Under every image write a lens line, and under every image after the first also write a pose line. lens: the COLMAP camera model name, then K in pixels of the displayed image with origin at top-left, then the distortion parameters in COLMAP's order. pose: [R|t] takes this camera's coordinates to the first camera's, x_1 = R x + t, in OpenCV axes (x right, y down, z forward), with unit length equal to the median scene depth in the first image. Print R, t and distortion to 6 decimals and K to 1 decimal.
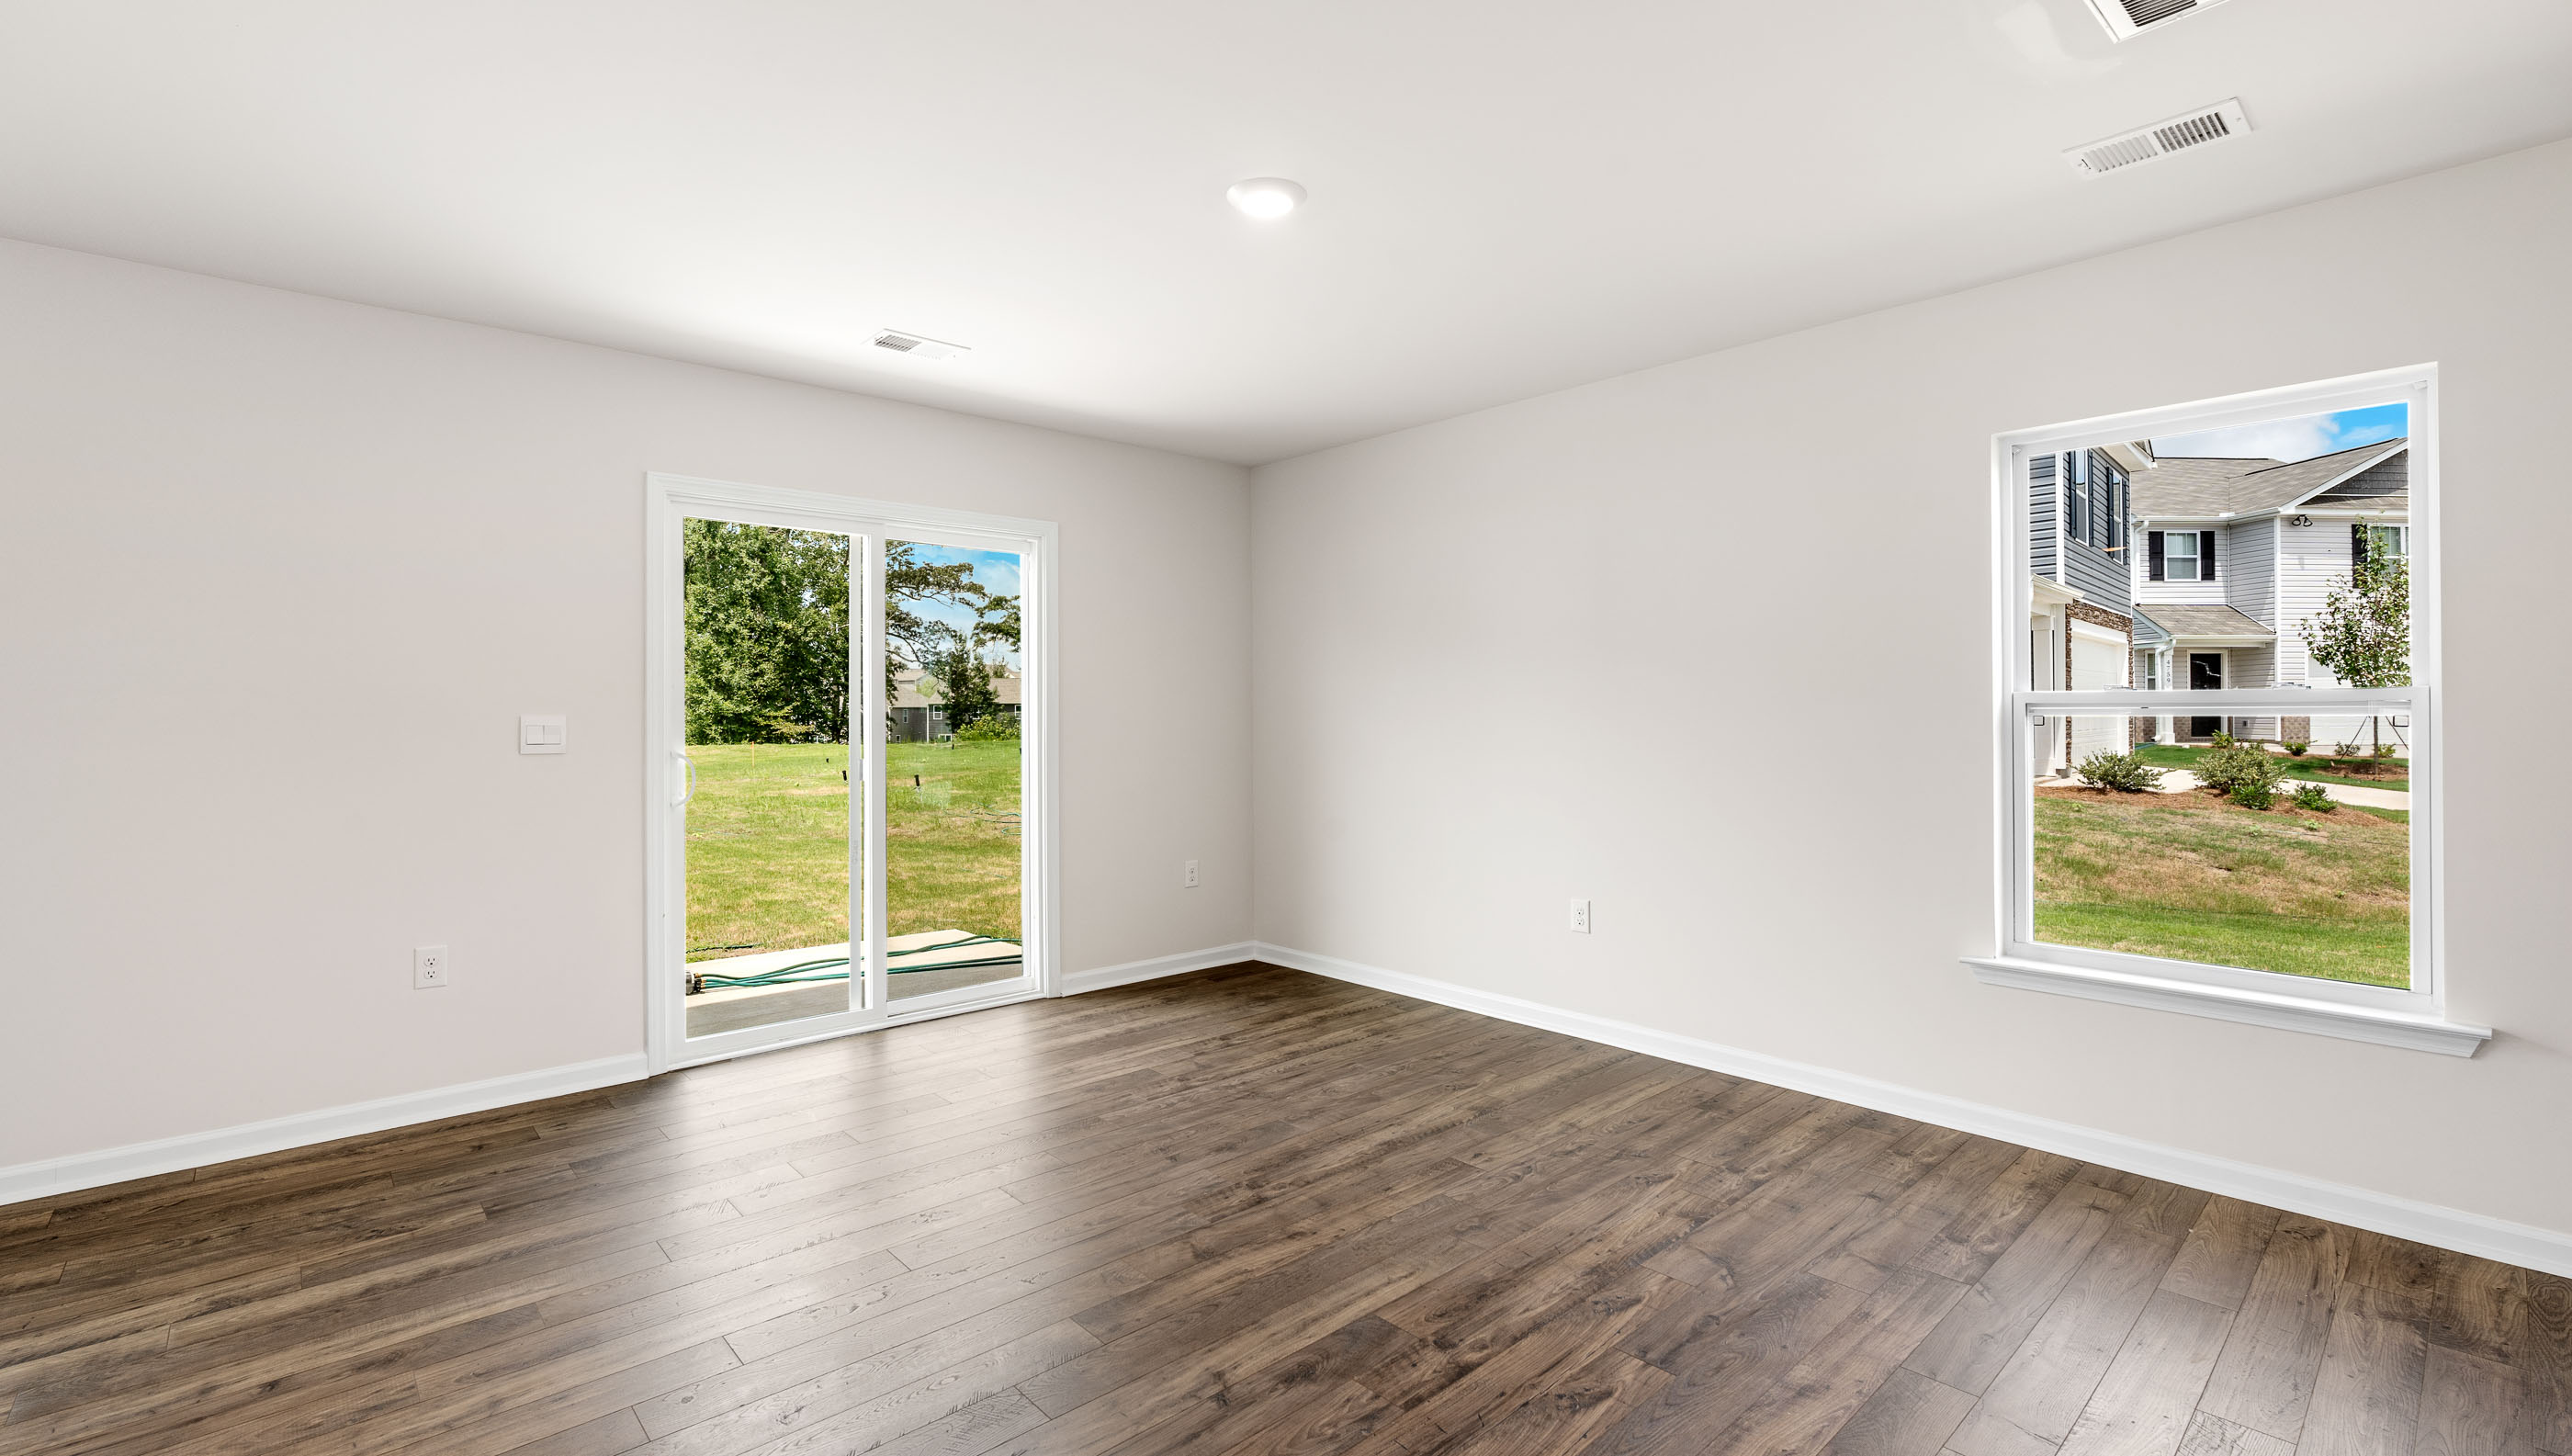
lens RADIAL K [[1119.5, 0, 1284.7], [0, 1119.5, 721.8], [0, 0, 1]] dist [-0.005824, -0.000391]
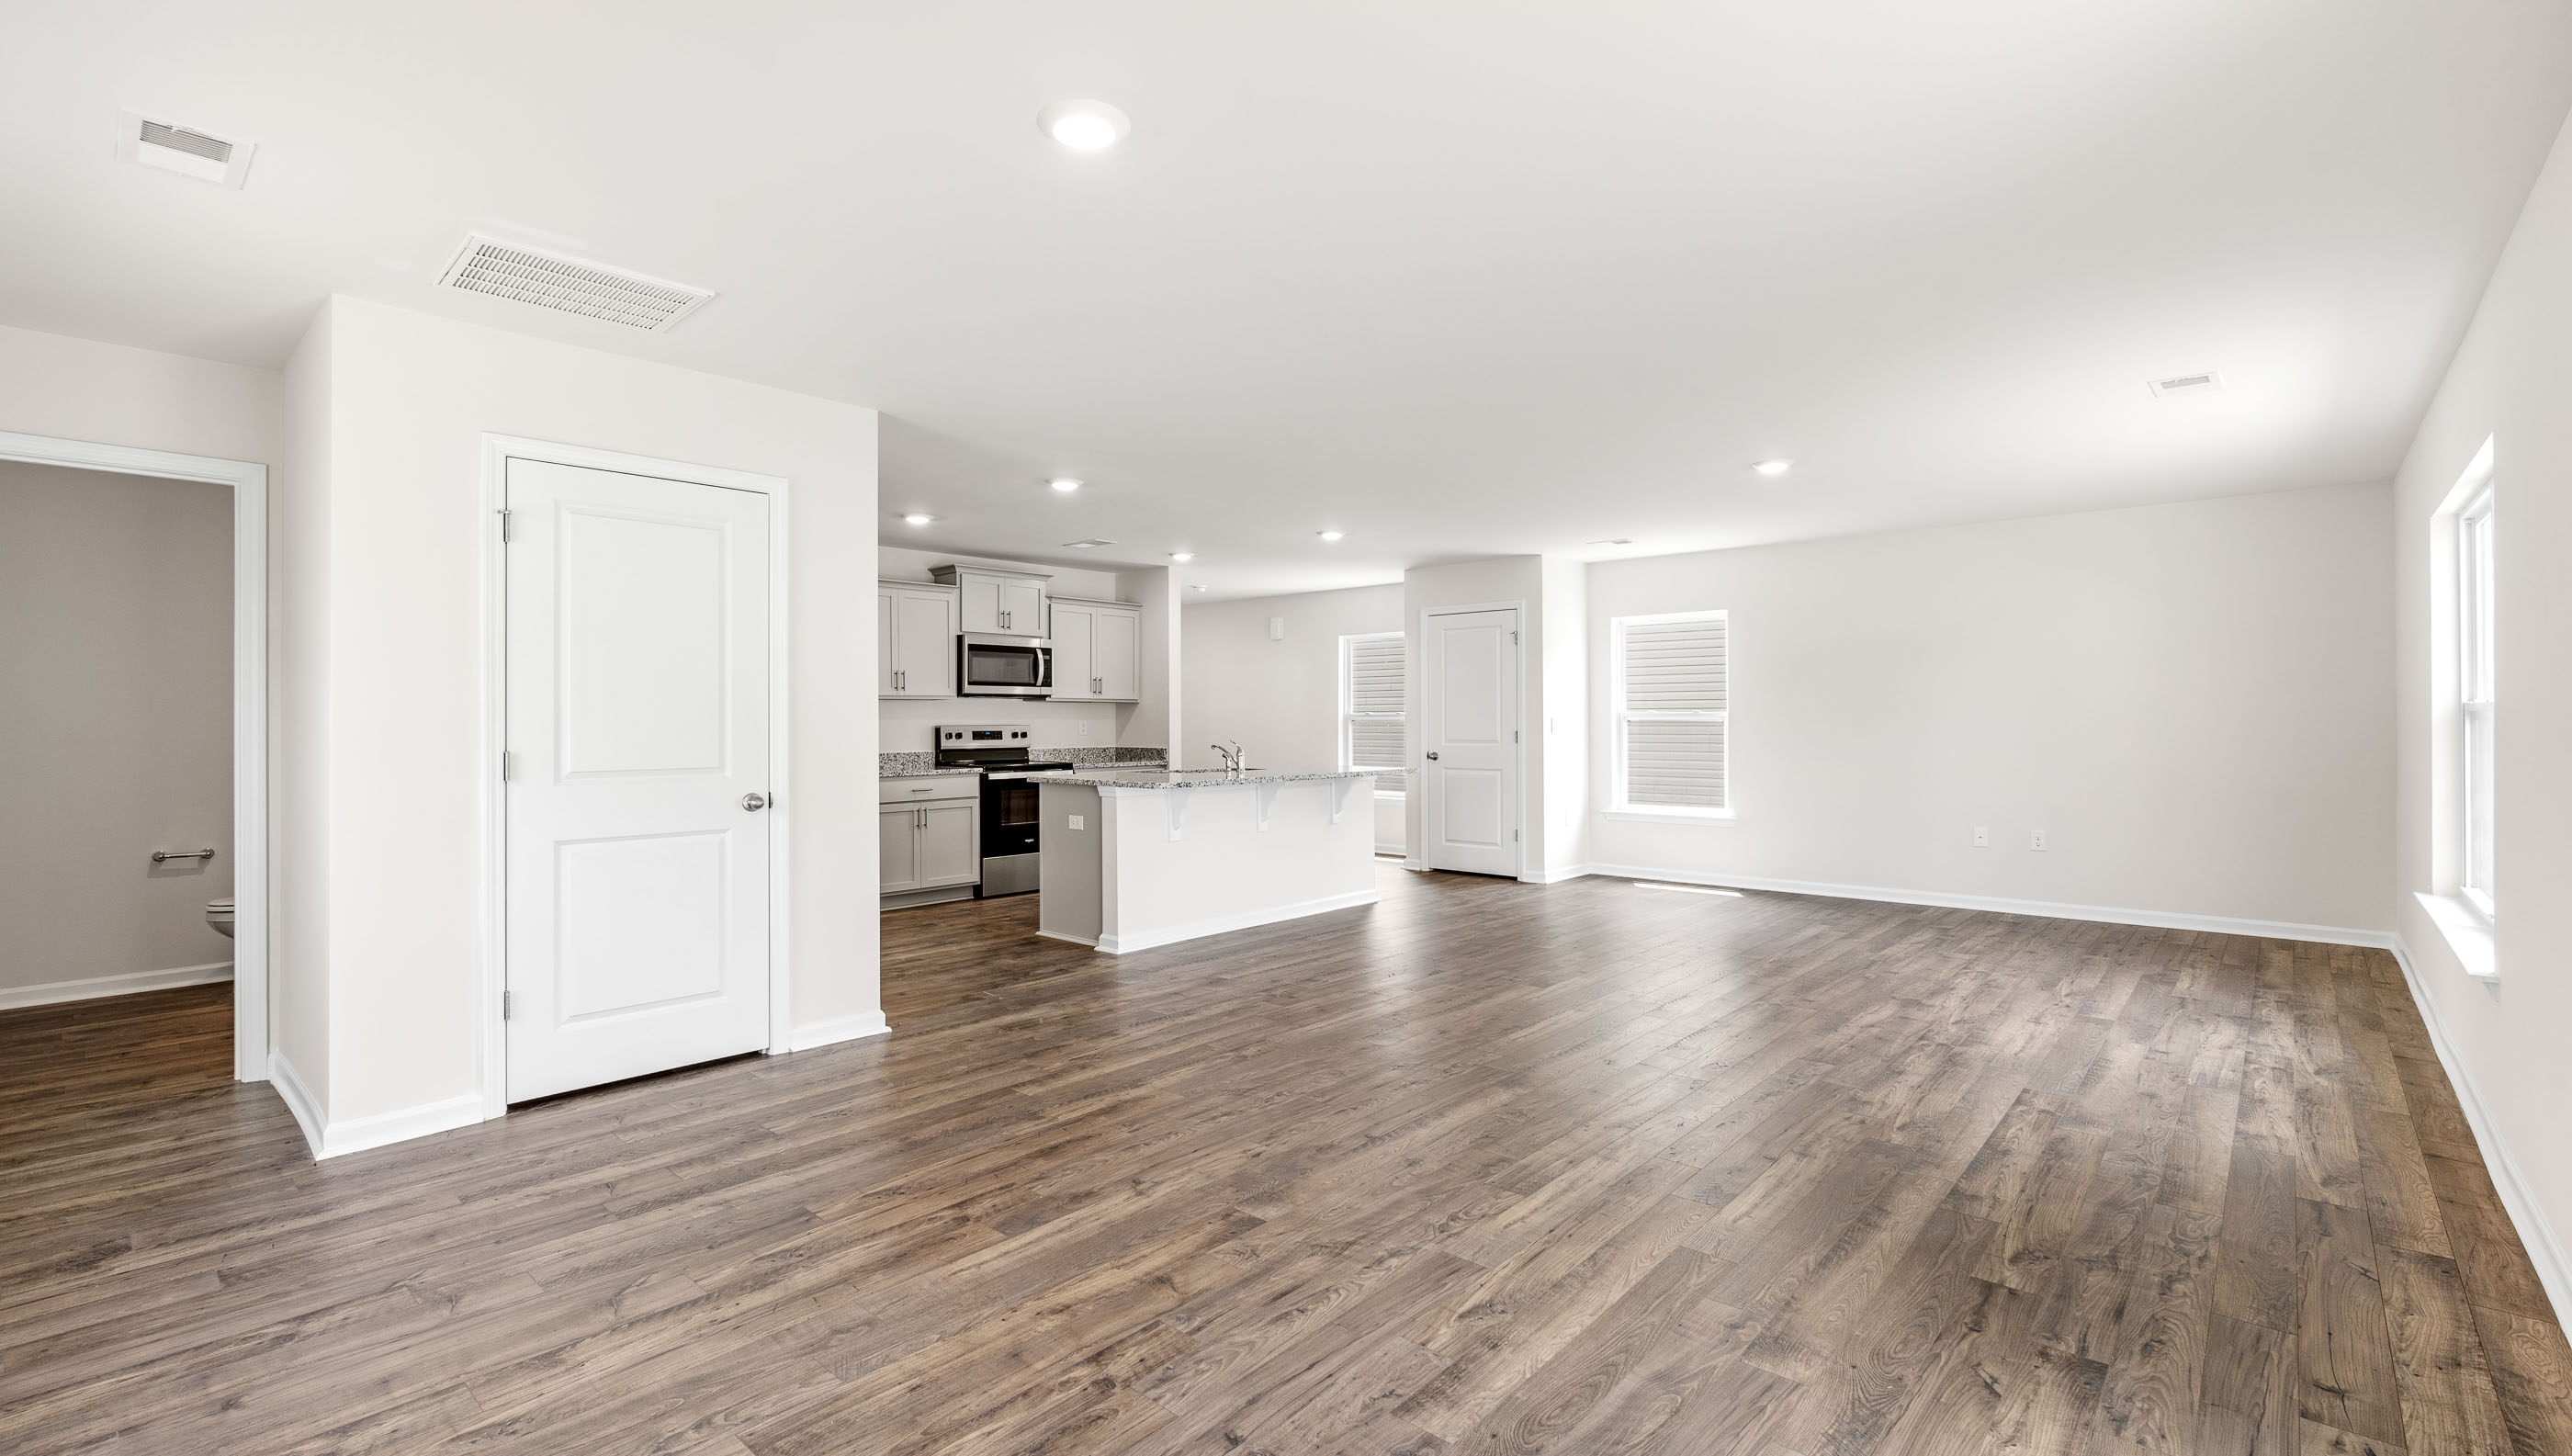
lens RADIAL K [[1119.5, 0, 1284.7], [0, 1119.5, 721.8], [0, 0, 1]] dist [-0.005824, -0.000391]
pose [[-0.994857, 0.008887, -0.100895, -0.075618], [0.008010, 0.999927, 0.009101, -0.012040], [0.100968, 0.008246, -0.994855, 1.759714]]
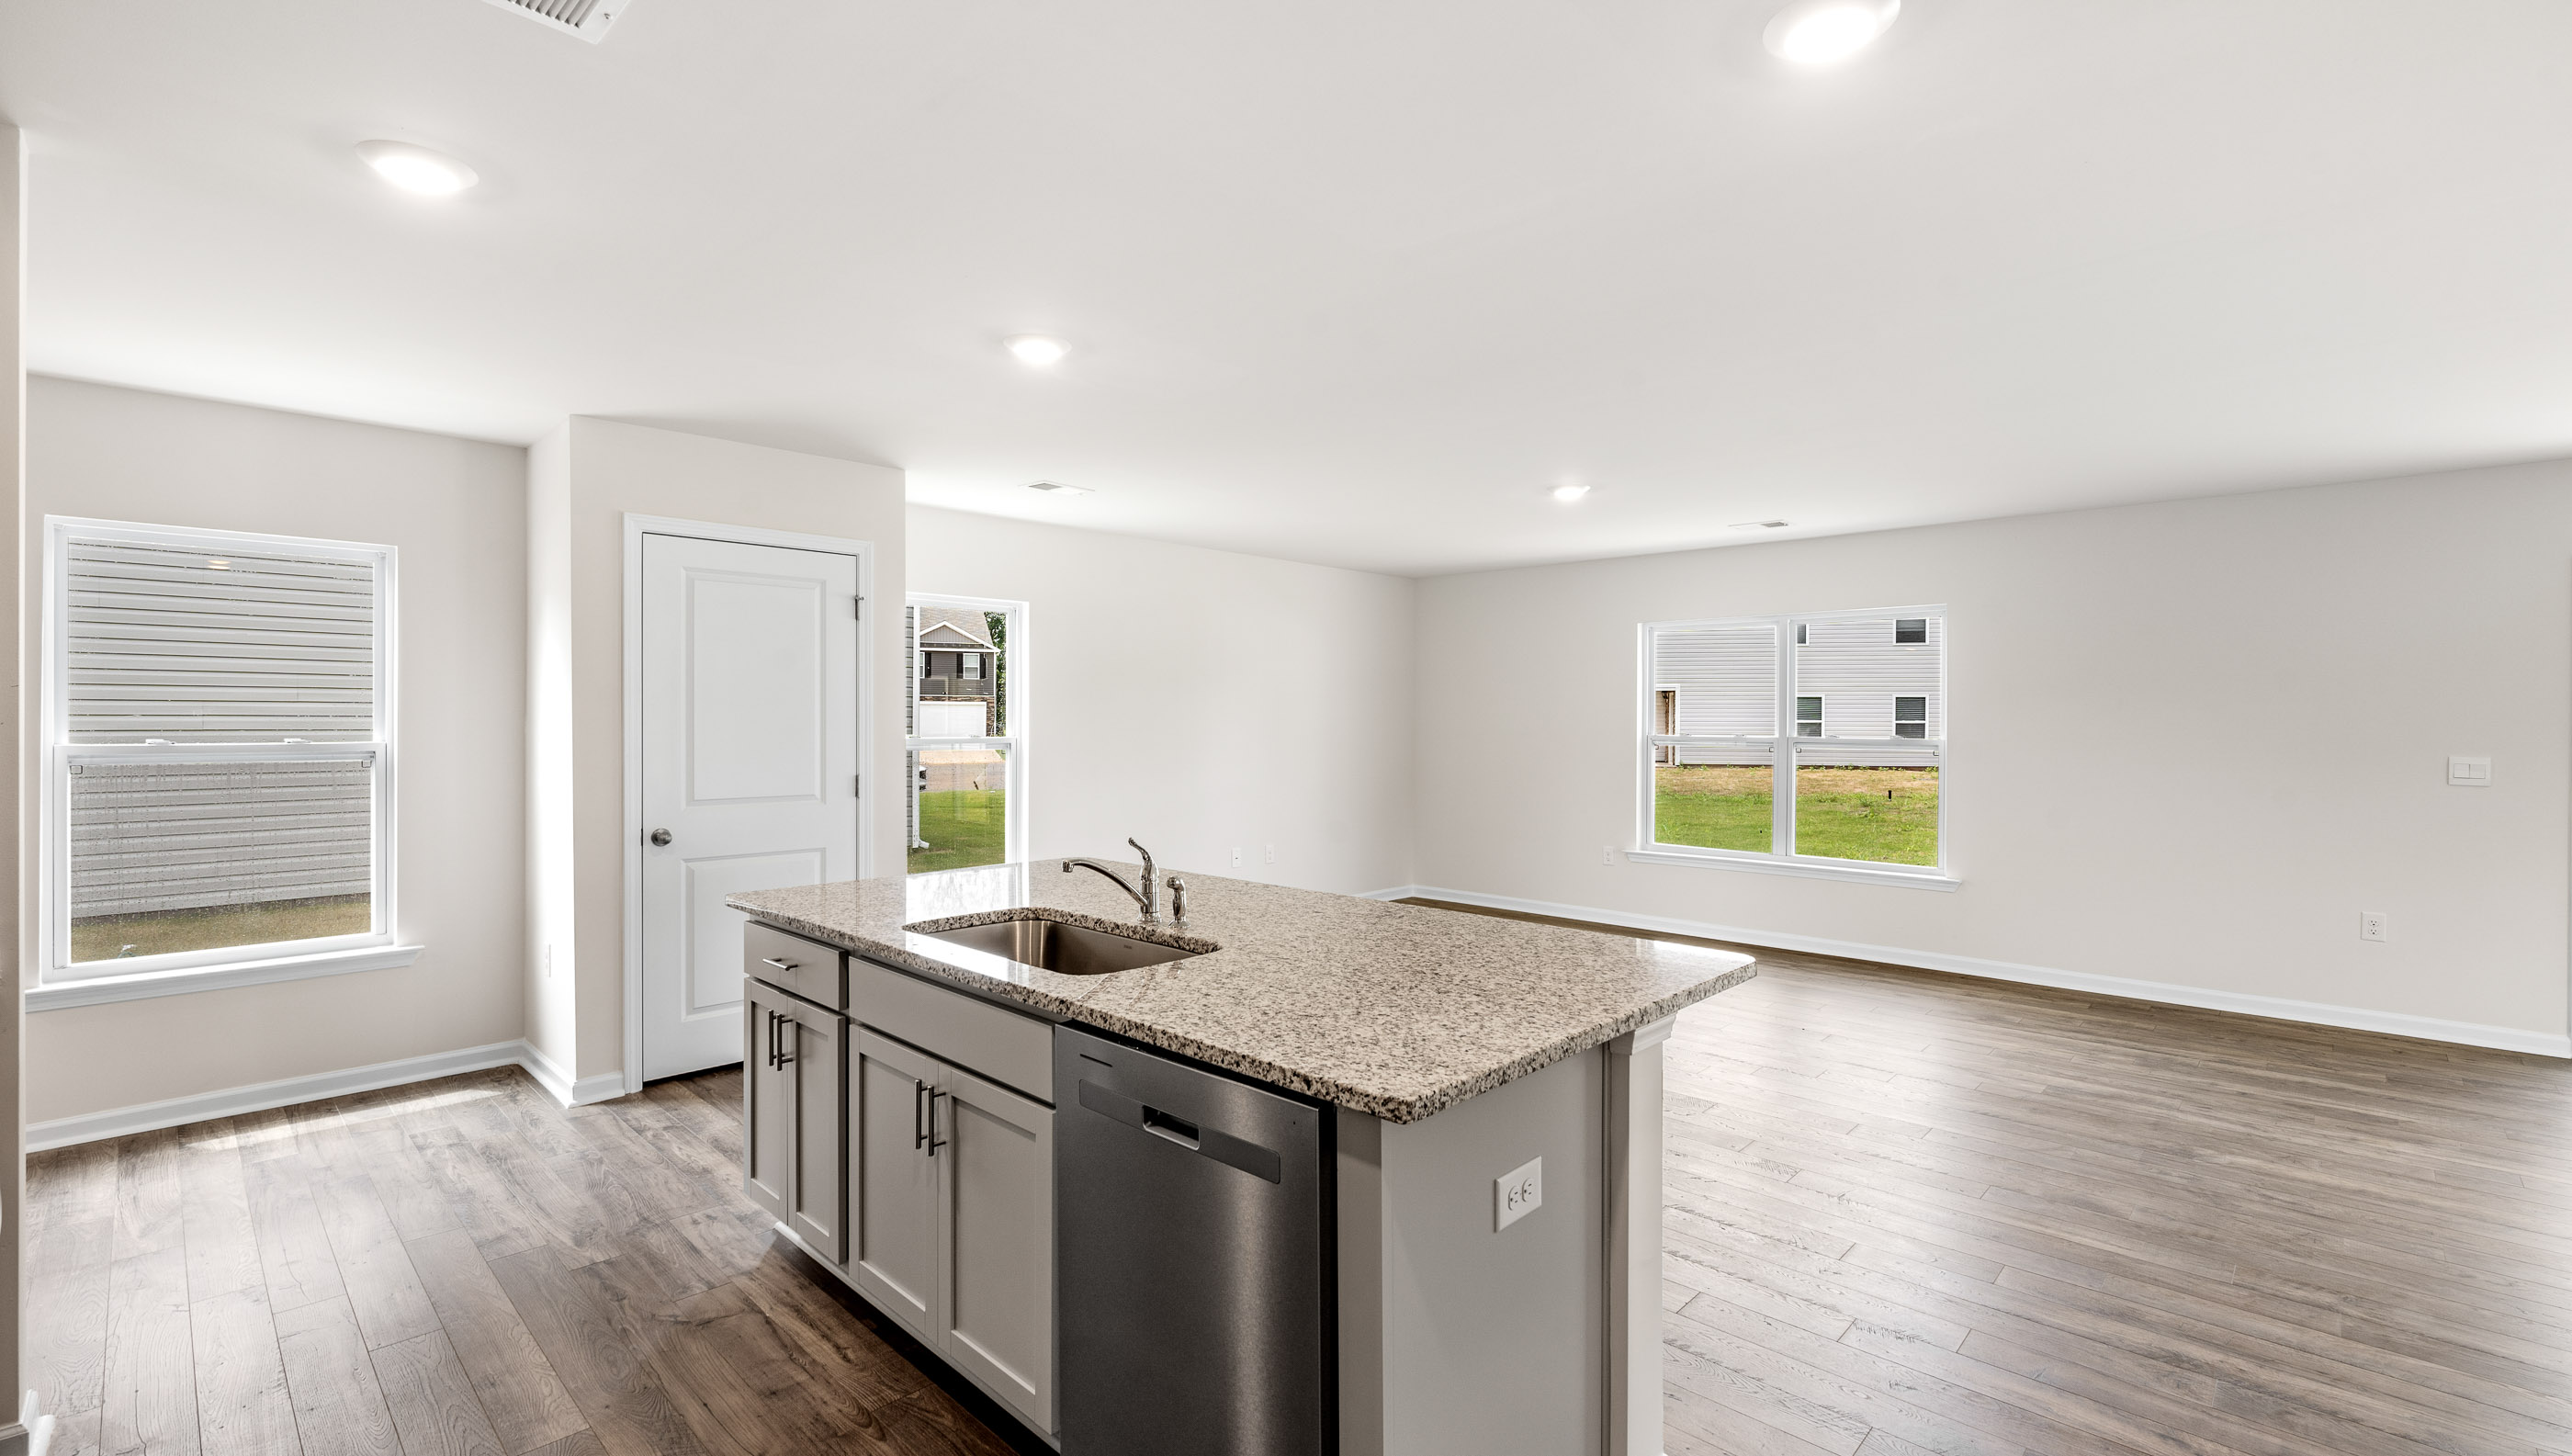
lens RADIAL K [[1113.9, 0, 1281.3], [0, 1113.9, 709.6], [0, 0, 1]] dist [-0.004131, -0.000872]
pose [[0.068241, -0.001447, -0.997668, 0.708086], [-0.010494, 0.999943, -0.002168, -0.056045], [0.997614, 0.010617, 0.068222, -0.641473]]
